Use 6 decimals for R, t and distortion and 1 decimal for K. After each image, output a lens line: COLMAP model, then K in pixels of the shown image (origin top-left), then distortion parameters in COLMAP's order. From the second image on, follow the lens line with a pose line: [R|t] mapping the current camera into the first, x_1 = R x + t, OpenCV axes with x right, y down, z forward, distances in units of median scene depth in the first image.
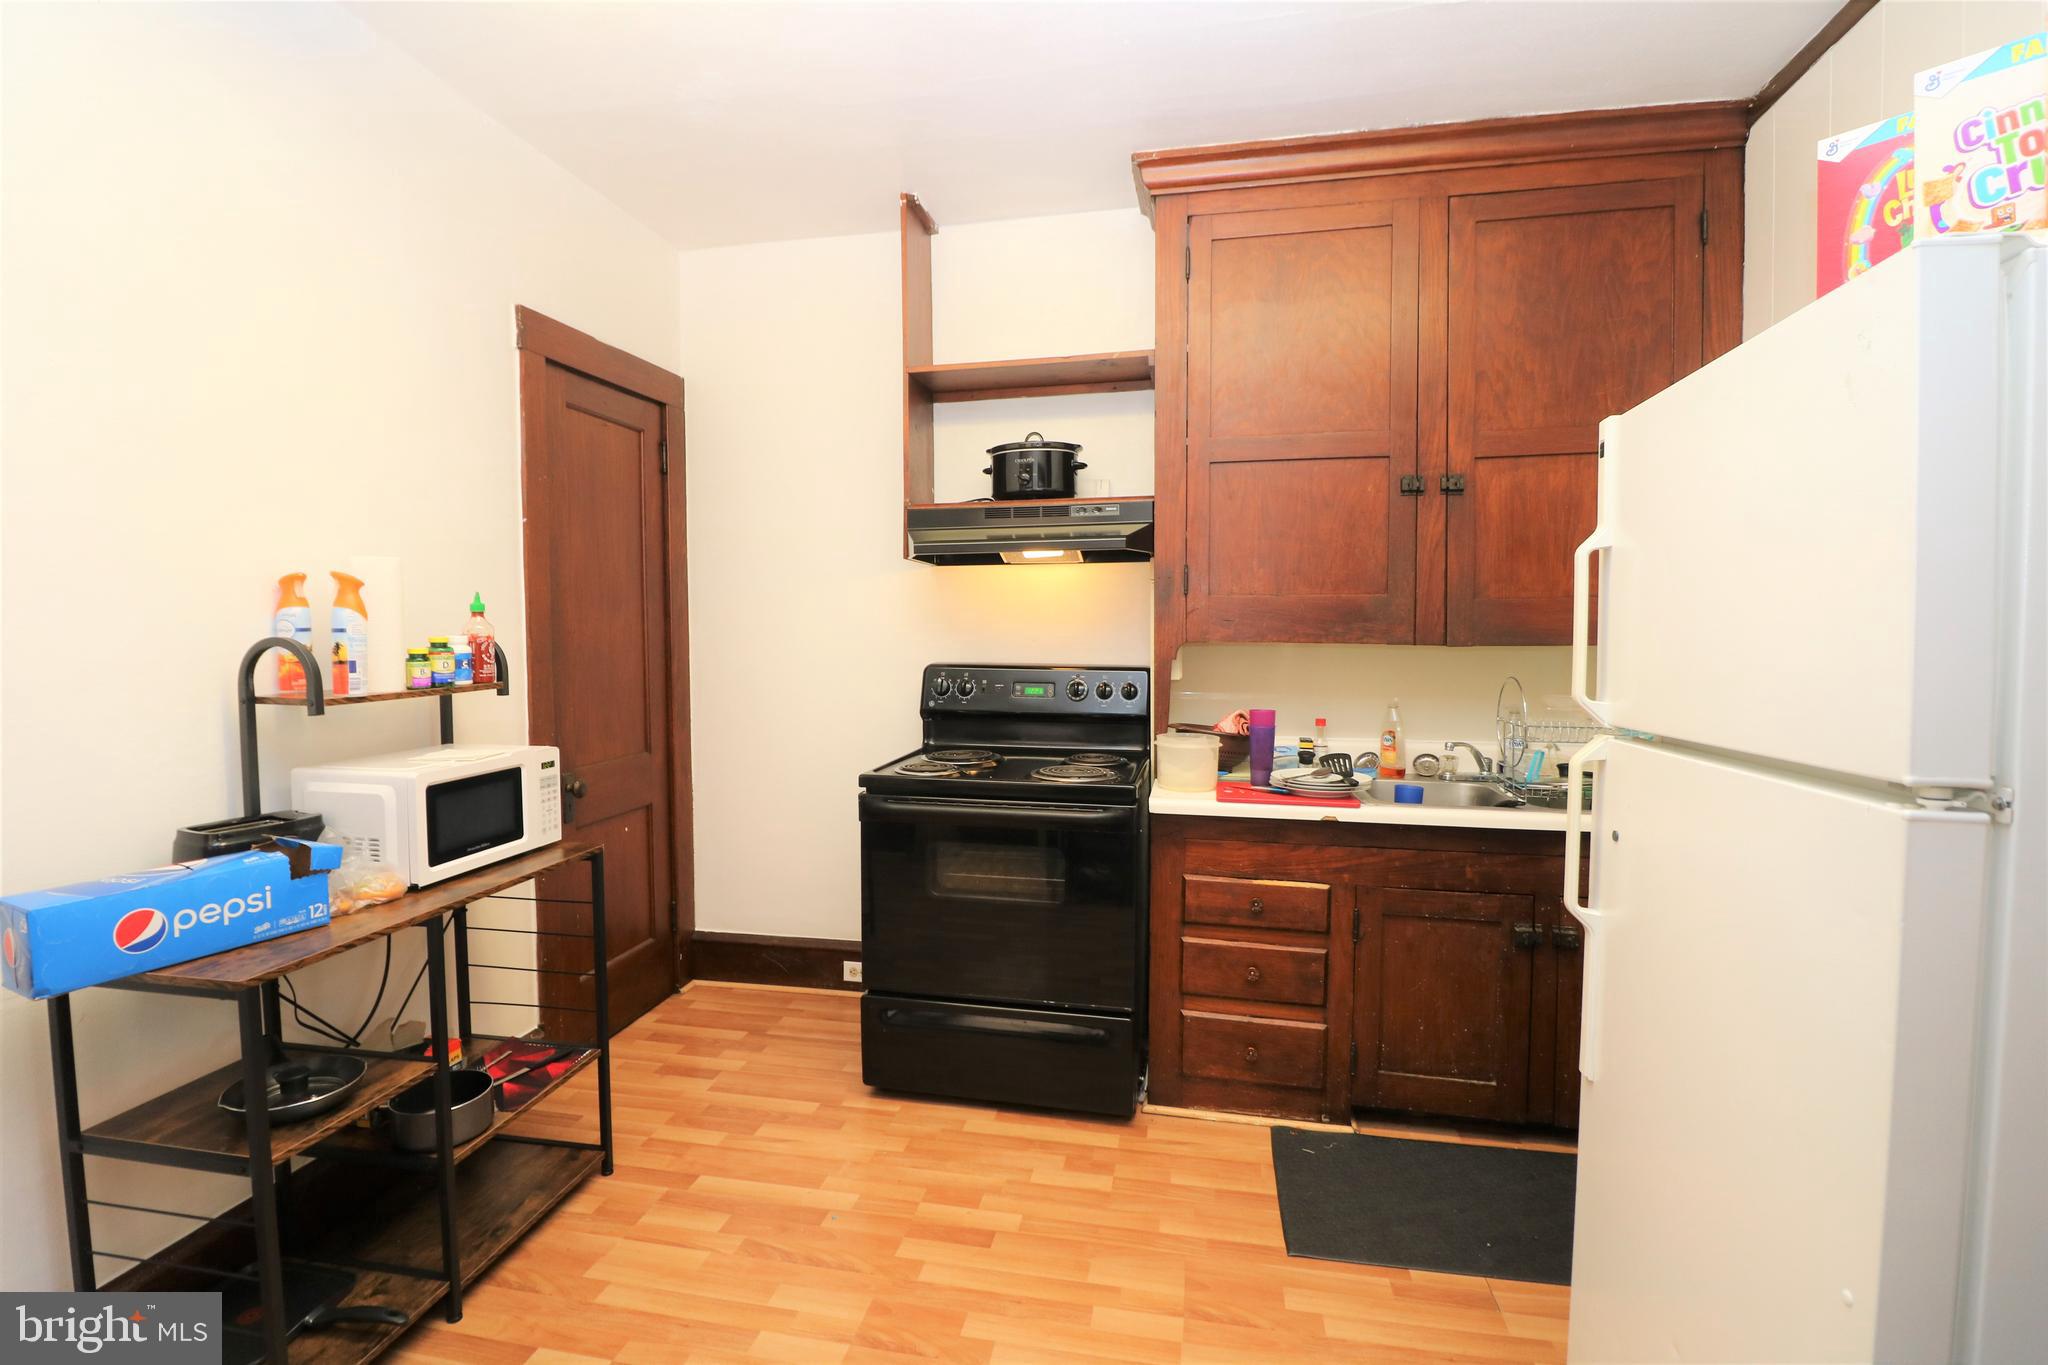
lens RADIAL K [[922.6, 0, 997.1], [0, 922.6, 666.7], [0, 0, 1]] dist [-0.003629, -0.007598]
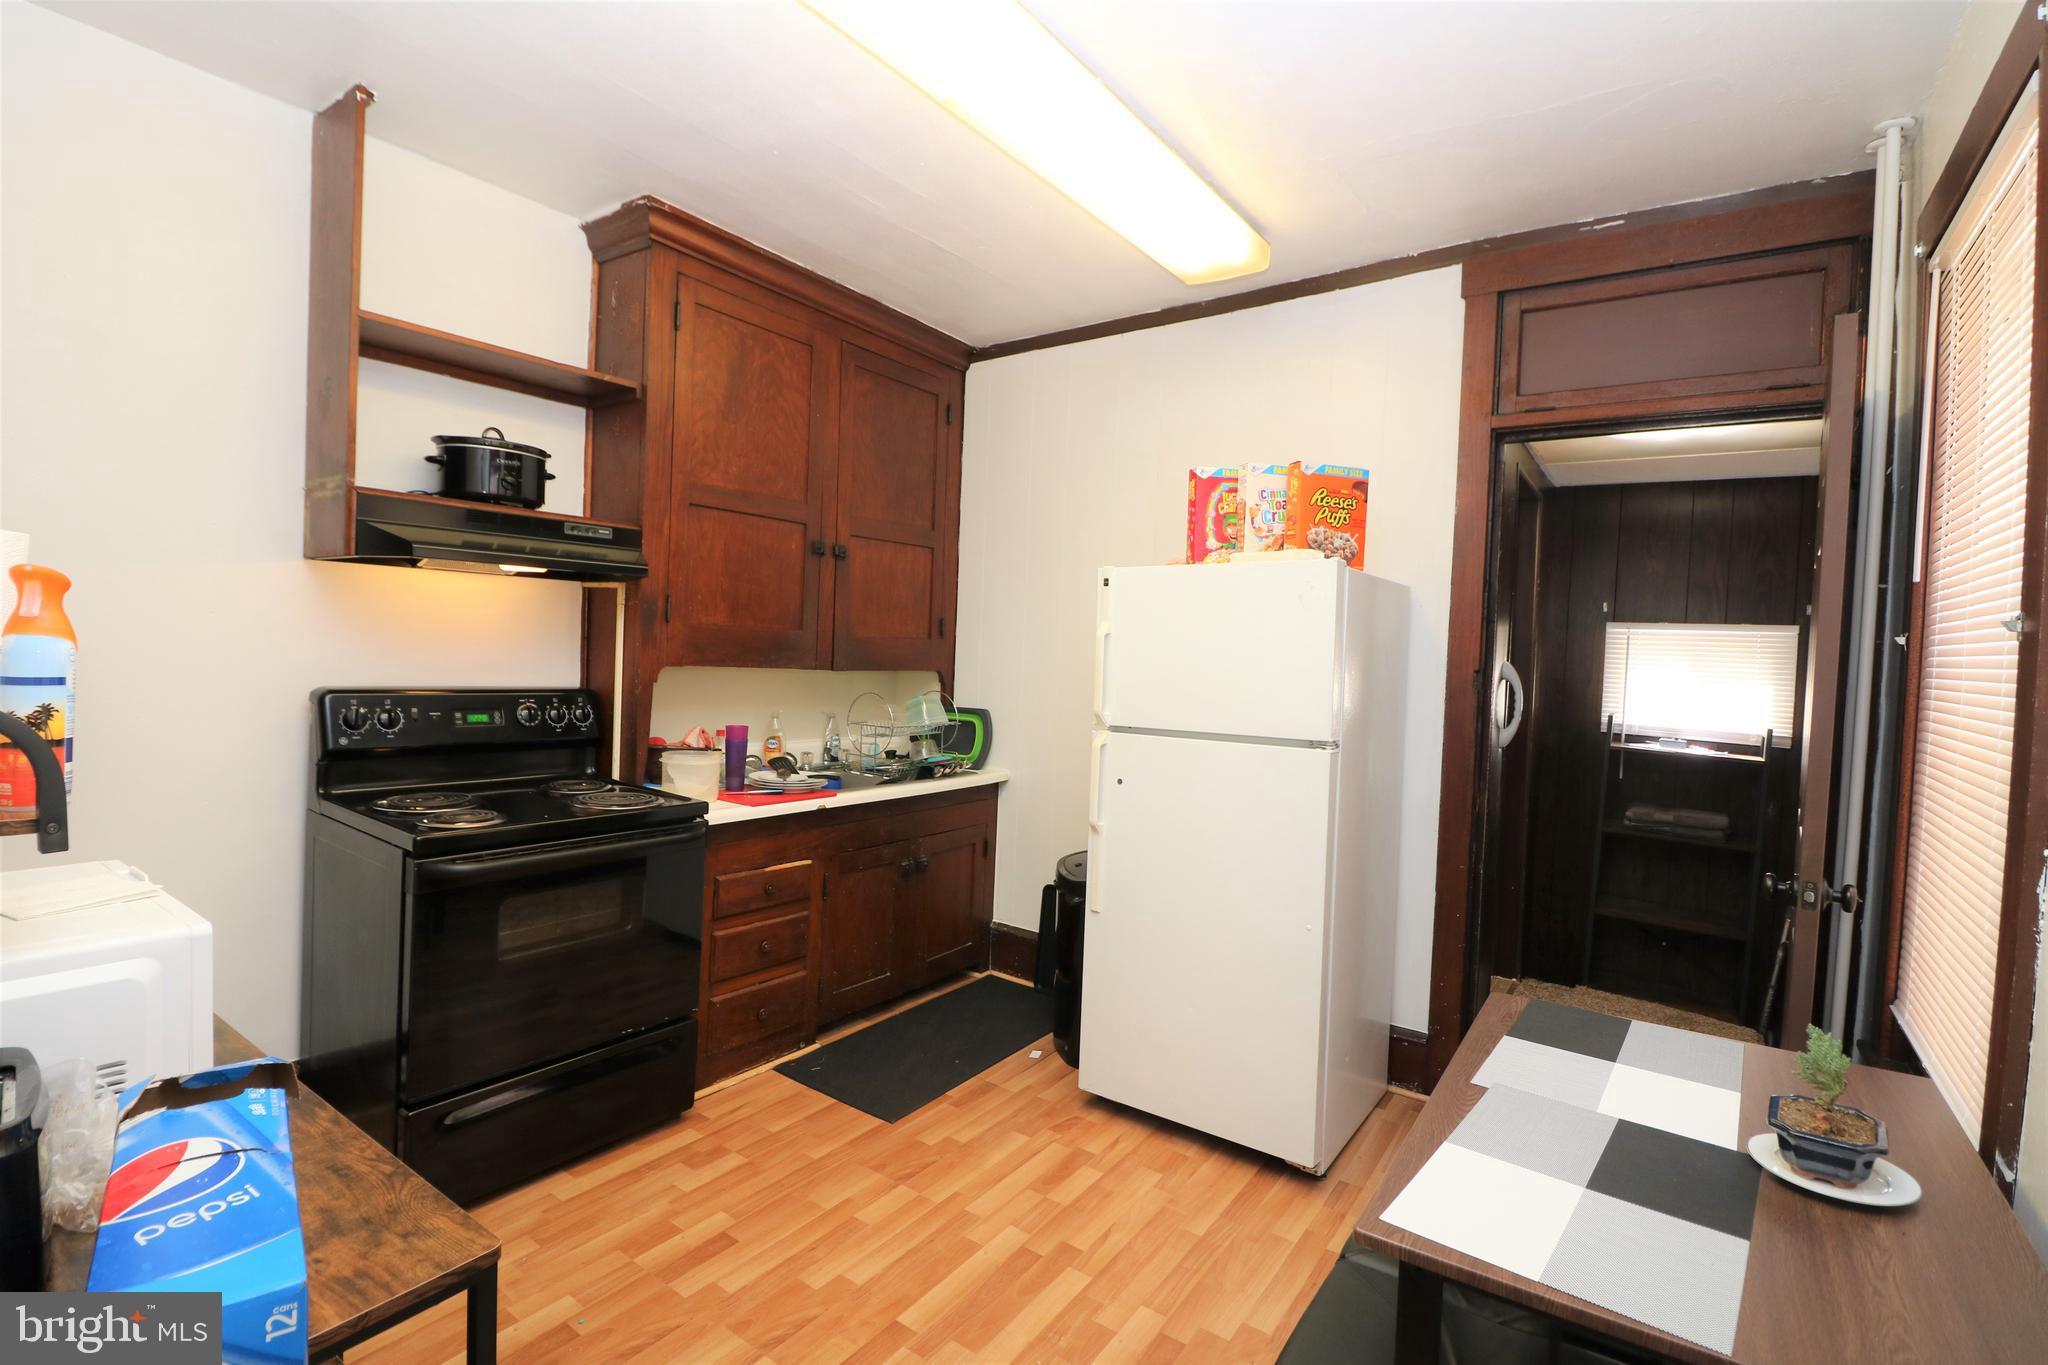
lens RADIAL K [[922.6, 0, 997.1], [0, 922.6, 666.7], [0, 0, 1]] dist [-0.003629, -0.007598]
pose [[0.431525, -0.000981, 0.902101, -0.660114], [-0.006711, 0.999968, 0.004298, -0.036909], [-0.902076, -0.007908, 0.431505, 0.209705]]
